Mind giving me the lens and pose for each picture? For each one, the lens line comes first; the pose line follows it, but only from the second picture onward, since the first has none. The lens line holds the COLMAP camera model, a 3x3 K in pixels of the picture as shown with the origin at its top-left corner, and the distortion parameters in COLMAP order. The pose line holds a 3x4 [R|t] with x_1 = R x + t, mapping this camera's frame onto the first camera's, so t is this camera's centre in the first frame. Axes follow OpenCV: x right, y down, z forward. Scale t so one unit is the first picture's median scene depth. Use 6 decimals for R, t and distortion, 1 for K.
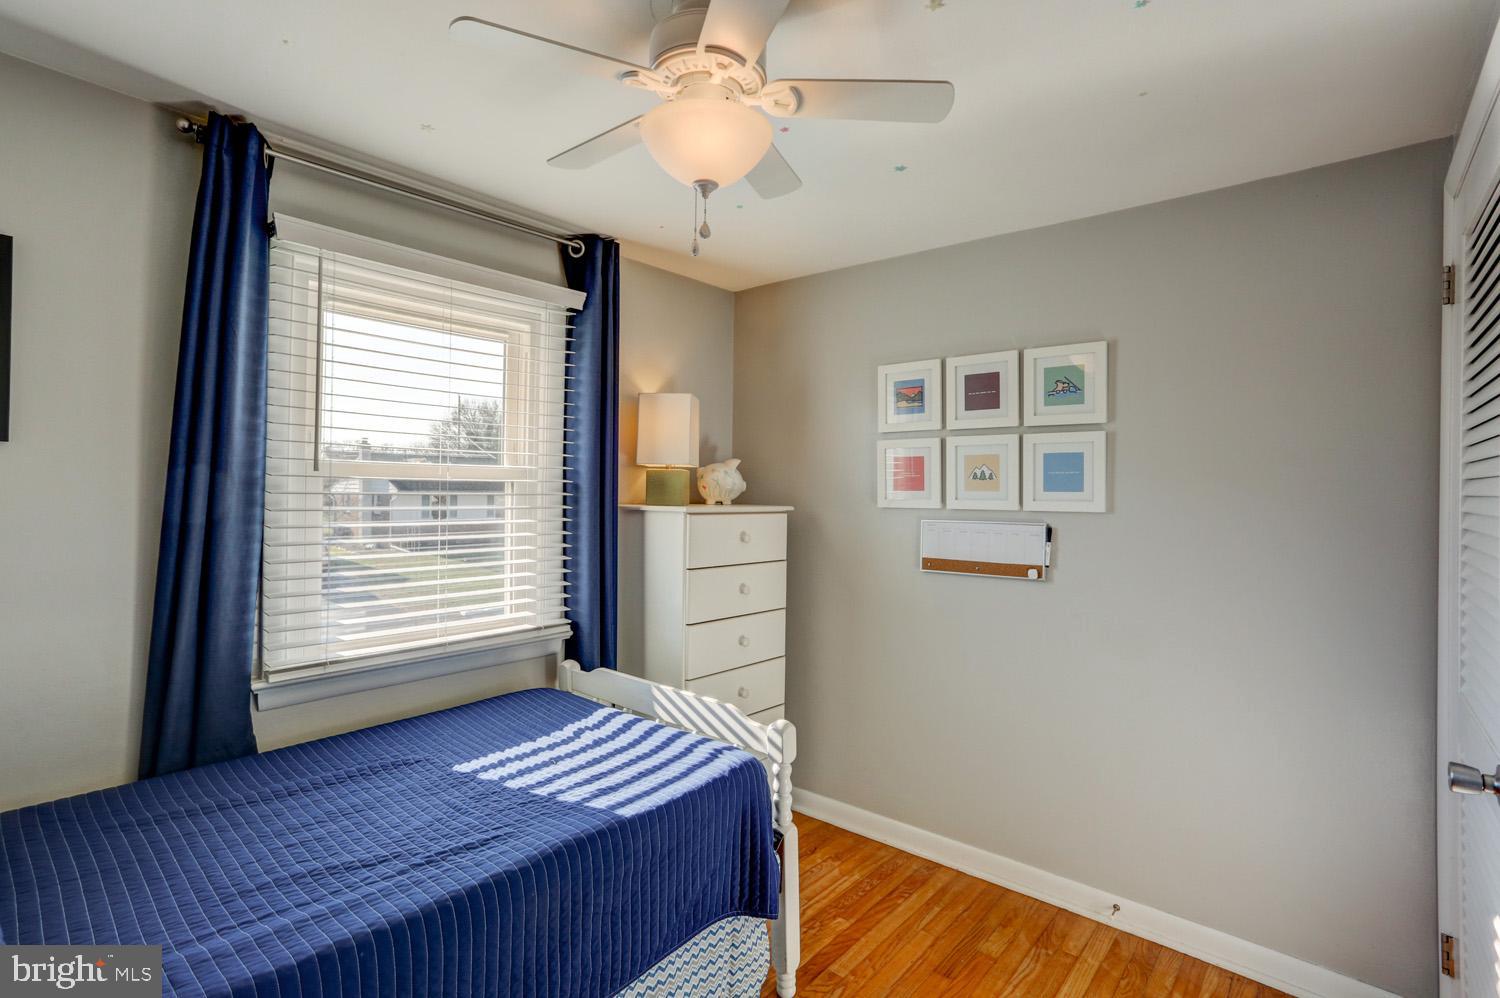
lens RADIAL K [[737.3, 0, 769.7], [0, 737.3, 483.2], [0, 0, 1]] dist [-0.062971, 0.024881]
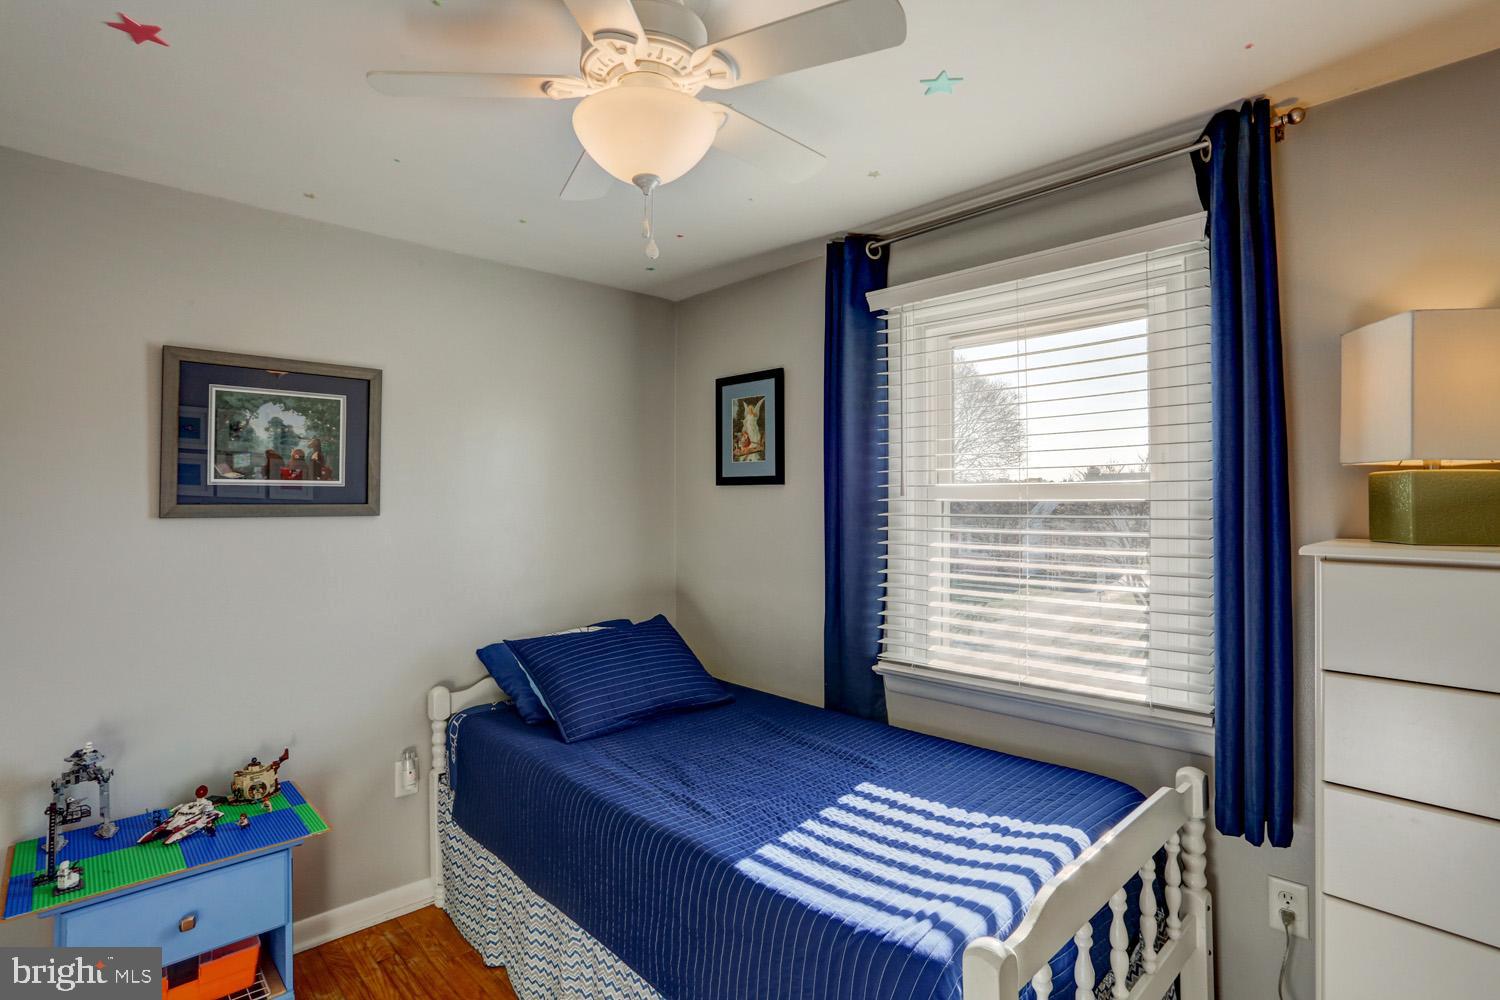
lens RADIAL K [[737.3, 0, 743.8], [0, 737.3, 497.4], [0, 0, 1]] dist [-0.062971, 0.024881]
pose [[-0.138755, -0.020563, -0.990113, 0.559128], [0.007982, 0.999729, -0.021881, 0.007344], [0.990295, -0.010939, -0.138553, 0.878177]]
